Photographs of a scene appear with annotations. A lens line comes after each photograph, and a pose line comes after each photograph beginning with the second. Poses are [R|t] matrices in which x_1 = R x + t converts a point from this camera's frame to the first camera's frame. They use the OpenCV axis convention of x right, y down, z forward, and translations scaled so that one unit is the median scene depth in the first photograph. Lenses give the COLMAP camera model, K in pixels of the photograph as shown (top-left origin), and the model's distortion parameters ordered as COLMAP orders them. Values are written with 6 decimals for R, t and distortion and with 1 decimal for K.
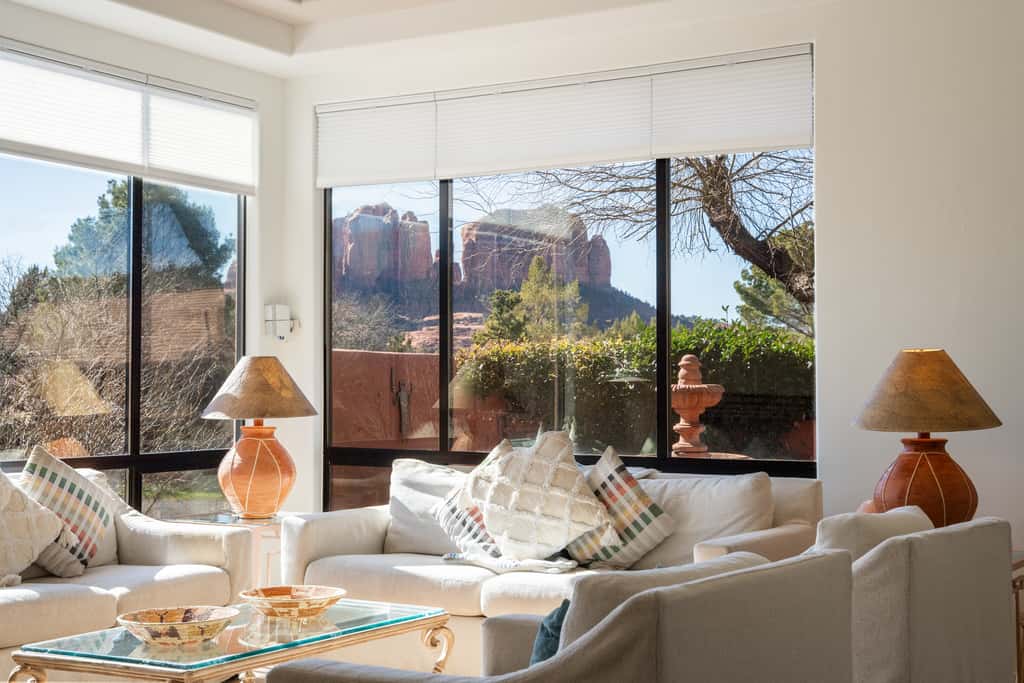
lens RADIAL K [[1506.6, 0, 512.0], [0, 1506.6, 341.5], [0, 0, 1]] dist [0.119883, 0.018017]
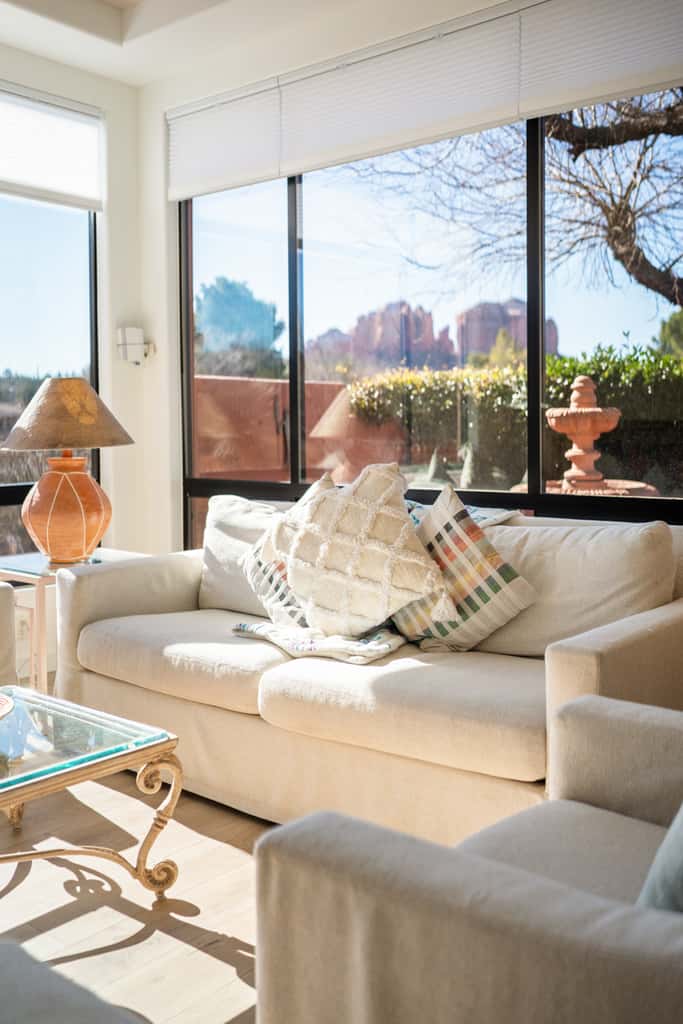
lens RADIAL K [[997.0, 0, 342.8], [0, 997.0, 463.2], [0, 0, 1]] dist [-0.017821, -0.001198]
pose [[0.988711, -0.005405, -0.149737, 0.084077], [0.015826, 0.997526, 0.068494, 0.023955], [0.148996, -0.070091, 0.986351, 0.493298]]
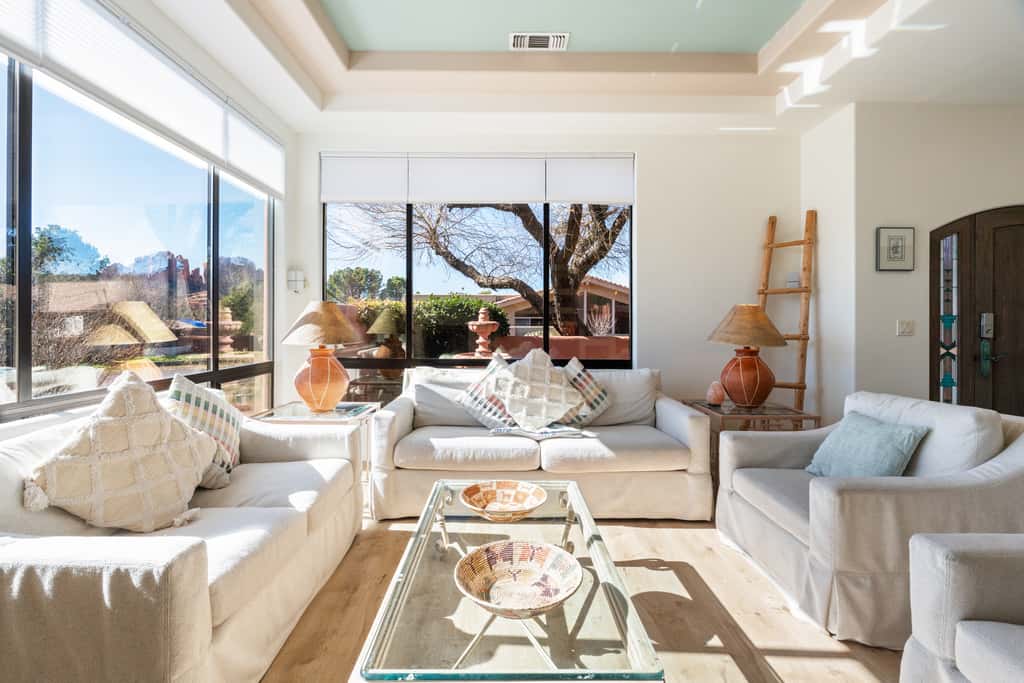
lens RADIAL K [[459.8, 0, 501.9], [0, 459.8, 325.3], [0, 0, 1]] dist [-0.001909, -0.000145]
pose [[0.852079, -0.000579, 0.523413, -0.275709], [-0.018992, 0.999307, 0.032022, 0.016740], [-0.523069, -0.037226, 0.851477, 0.571440]]
